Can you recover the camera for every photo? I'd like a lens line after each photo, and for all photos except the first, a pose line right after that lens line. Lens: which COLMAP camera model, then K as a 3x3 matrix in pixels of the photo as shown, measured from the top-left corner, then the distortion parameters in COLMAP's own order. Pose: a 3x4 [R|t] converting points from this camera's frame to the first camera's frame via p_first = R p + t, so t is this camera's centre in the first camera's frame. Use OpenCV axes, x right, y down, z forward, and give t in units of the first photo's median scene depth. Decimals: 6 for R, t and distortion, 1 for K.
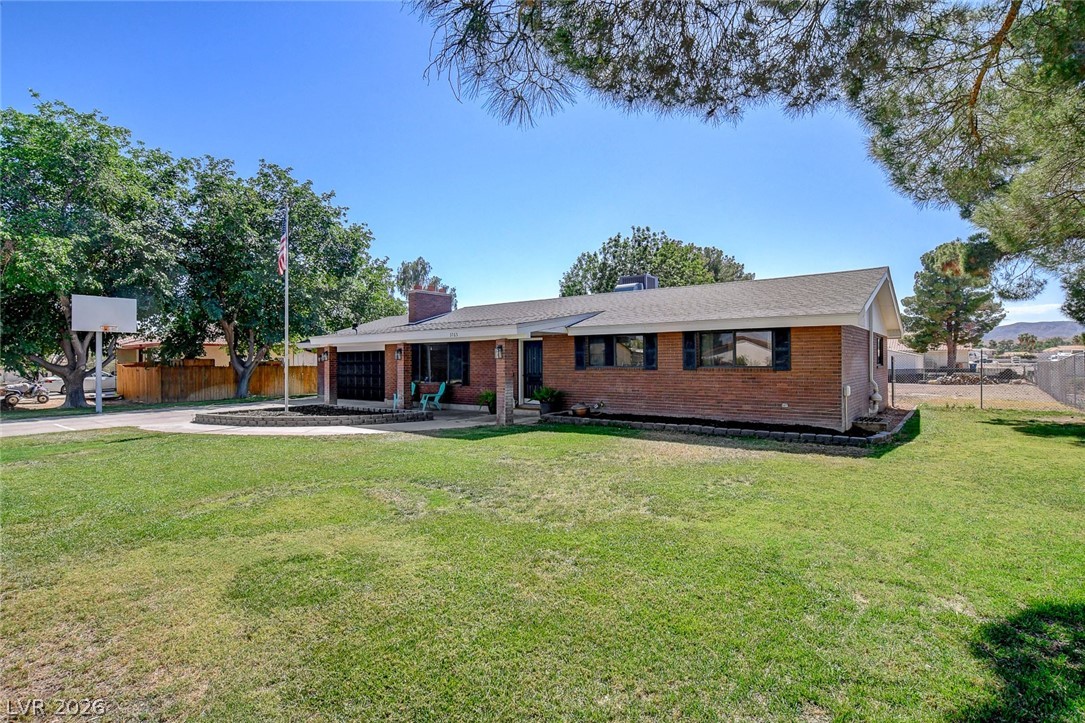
lens RADIAL K [[545.3, 0, 542.5], [0, 545.3, 361.5], [0, 0, 1]] dist [-0.002584, 0.000075]
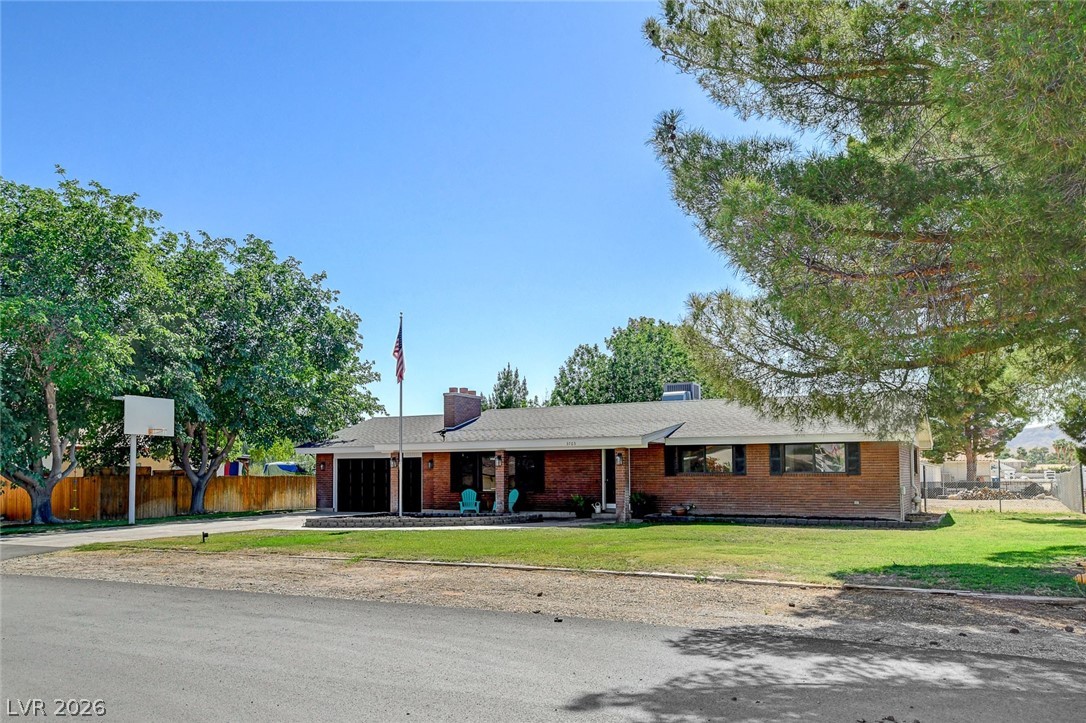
lens RADIAL K [[866.5, 0, 534.4], [0, 866.5, 430.2], [0, 0, 1]] dist [0.054488, 0.002504]
pose [[0.982985, 0.011409, 0.183330, -0.368411], [-0.001731, 0.998600, -0.052864, 0.011437], [-0.183676, 0.051647, 0.981629, -0.479748]]
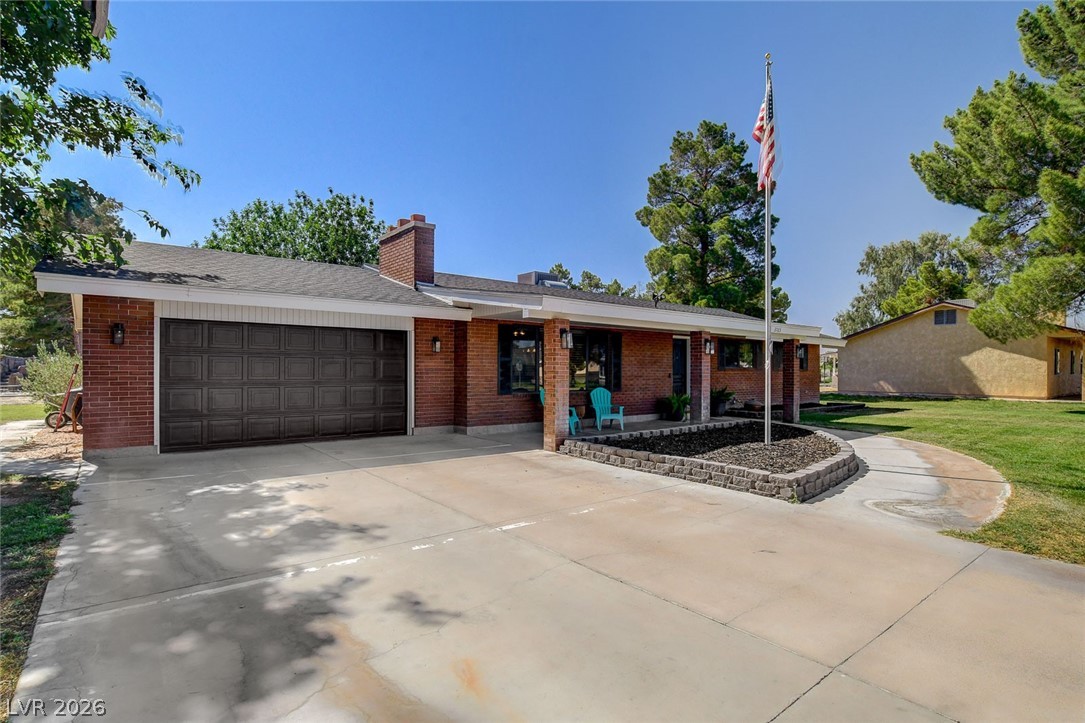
lens RADIAL K [[546.9, 0, 544.8], [0, 546.9, 367.9], [0, 0, 1]] dist [-0.020689, -0.000063]
pose [[0.225883, 0.013659, 0.974059, -0.737726], [-0.007810, 0.999895, -0.012210, 0.018432], [-0.974123, -0.004850, 0.225966, 0.767347]]
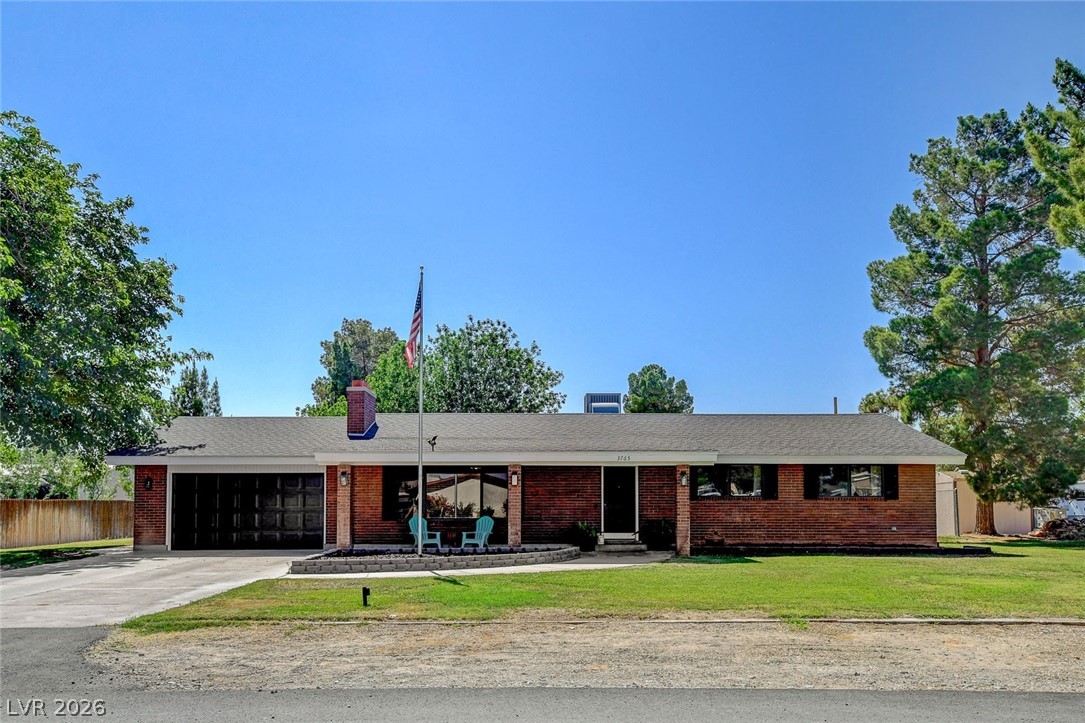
lens RADIAL K [[905.1, 0, 542.8], [0, 905.1, 466.4], [0, 0, 1]] dist [0.039386, -0.001208]
pose [[0.774073, 0.031414, 0.632317, -0.783753], [-0.005652, 0.999071, -0.042716, 0.018568], [-0.633072, 0.029492, 0.773531, -0.037457]]
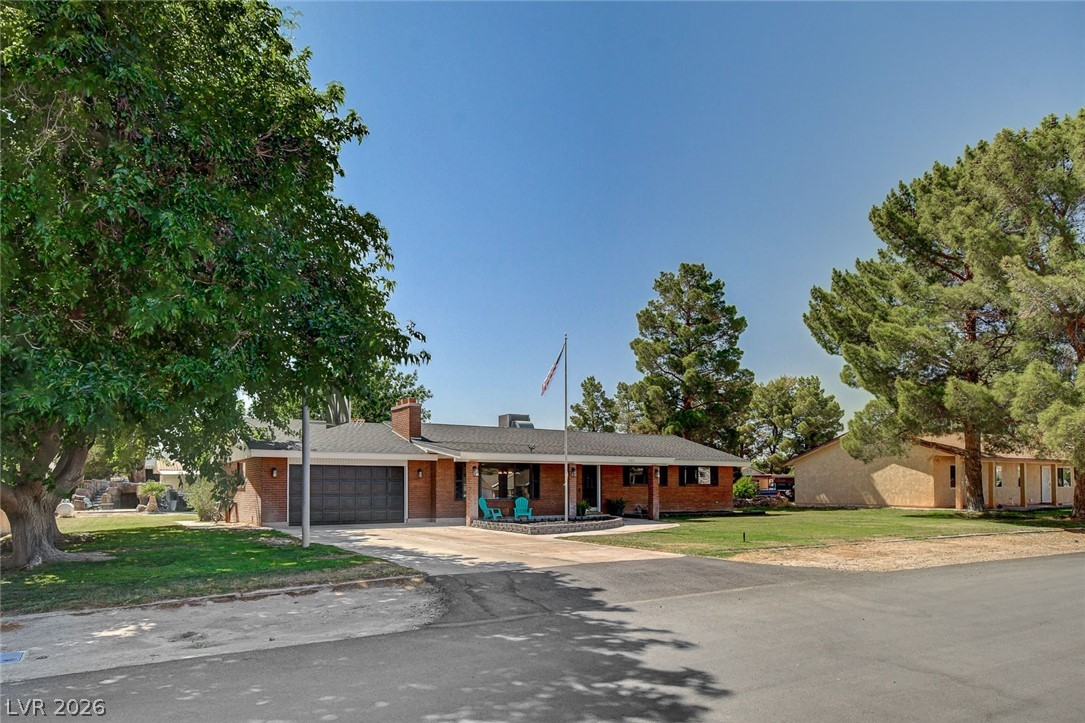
lens RADIAL K [[697.8, 0, 543.6], [0, 697.8, 483.1], [0, 0, 1]] dist [-0.004354, -0.000317]
pose [[0.341715, 0.013444, 0.939707, -1.299674], [-0.000809, 0.999902, -0.014011, 0.024204], [-0.939803, 0.004027, 0.341692, 0.383593]]
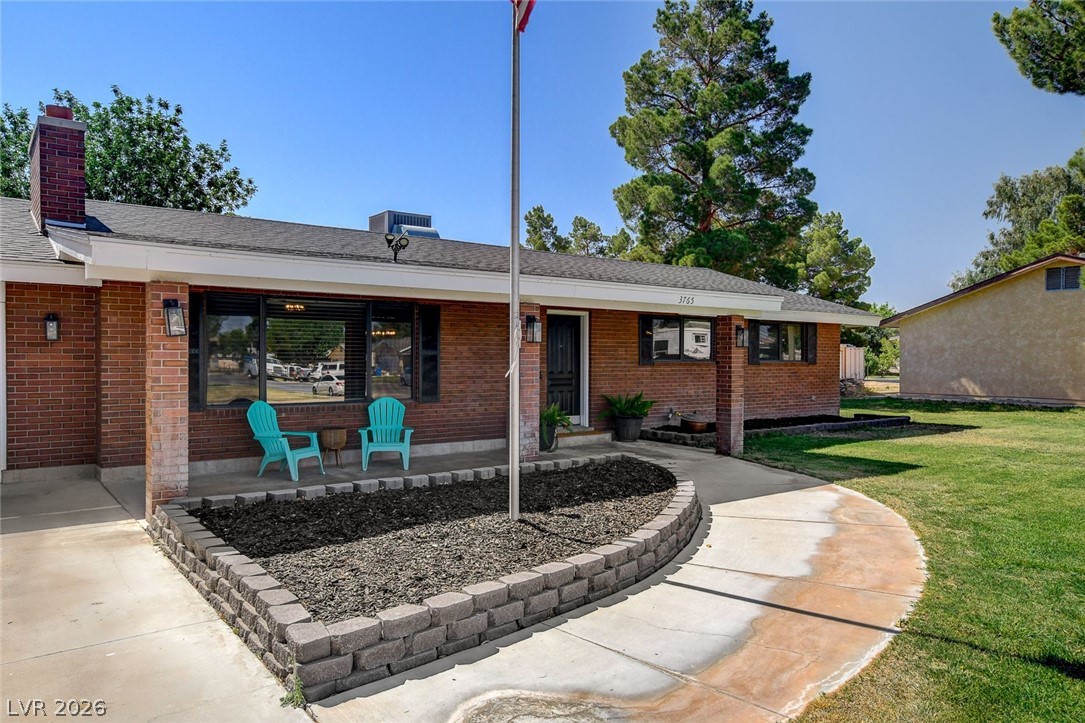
lens RADIAL K [[745.0, 0, 542.5], [0, 745.0, 361.5], [0, 0, 1]] dist [0.012495, 0.003140]
pose [[0.258484, 0.001890, 0.966014, -0.591372], [-0.008614, 0.999963, 0.000349, 0.007952], [-0.965977, -0.008411, 0.258490, 0.620497]]
